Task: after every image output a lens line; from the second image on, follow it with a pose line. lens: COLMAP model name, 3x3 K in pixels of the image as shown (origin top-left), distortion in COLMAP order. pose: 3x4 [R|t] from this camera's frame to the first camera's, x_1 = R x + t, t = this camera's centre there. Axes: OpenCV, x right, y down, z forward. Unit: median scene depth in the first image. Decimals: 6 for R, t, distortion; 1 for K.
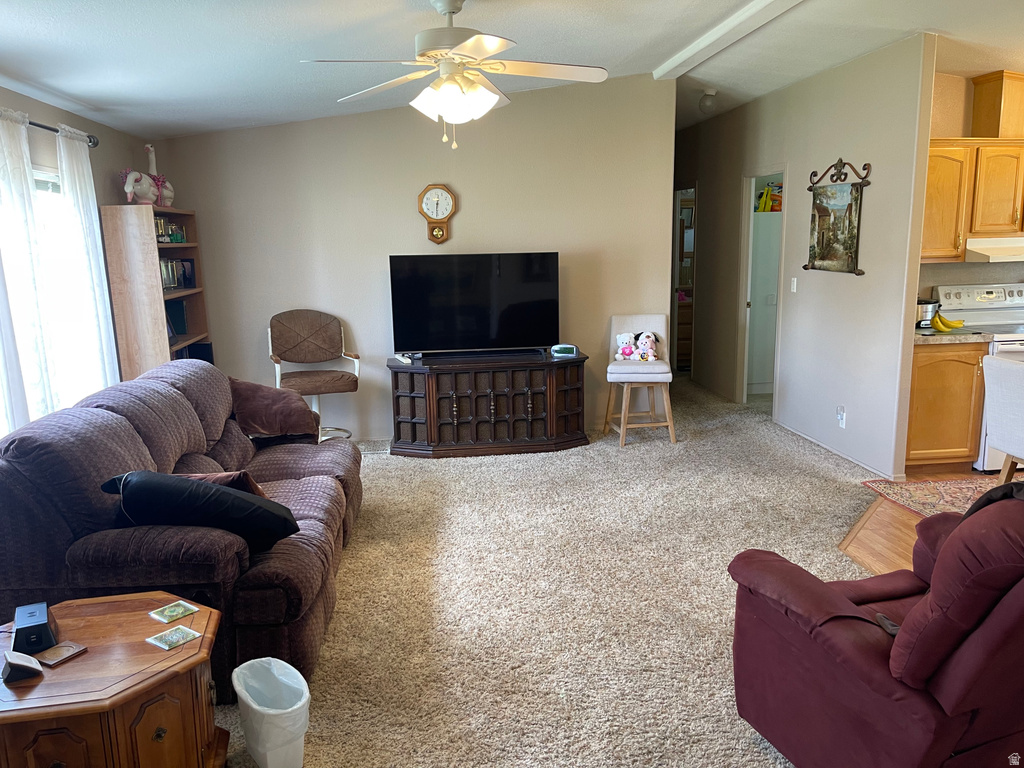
lens RADIAL K [[766.2, 0, 487.7], [0, 766.2, 388.1], [0, 0, 1]] dist [0.104759, -0.153938]
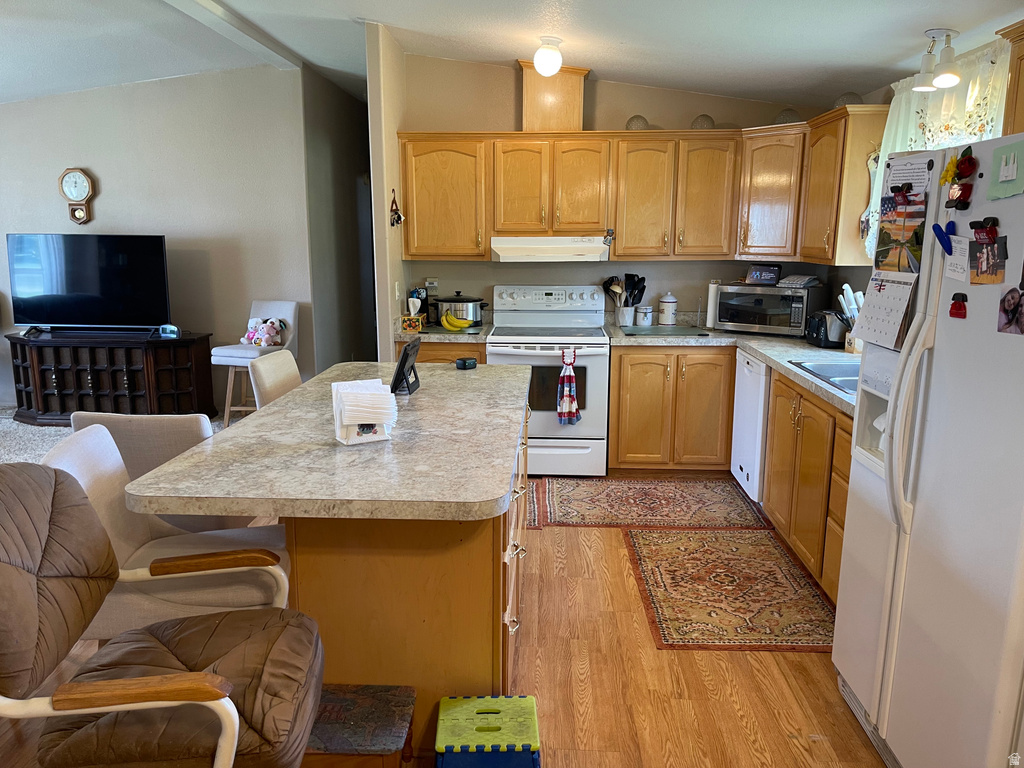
lens RADIAL K [[744.7, 0, 511.9], [0, 744.7, 409.3], [0, 0, 1]] dist [0.002213, -0.004964]
pose [[0.989175, 0.063910, -0.132092, 0.732925], [-0.057338, 0.996948, 0.052973, -0.025175], [0.135075, -0.044826, 0.989821, 0.062026]]
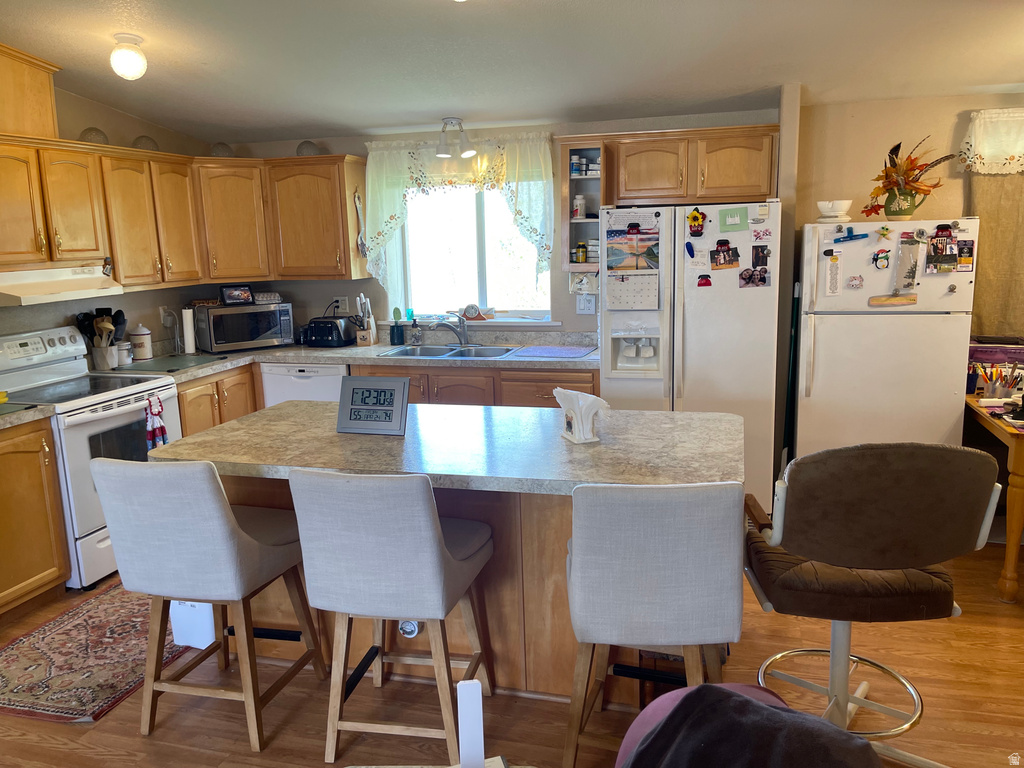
lens RADIAL K [[766.2, 0, 487.7], [0, 766.2, 388.1], [0, 0, 1]] dist [0.104759, -0.153938]
pose [[0.384272, -0.155900, 0.909962, 0.135494], [0.185187, 0.978623, 0.089460, -0.067170], [-0.904456, 0.134136, 0.404928, 0.310360]]
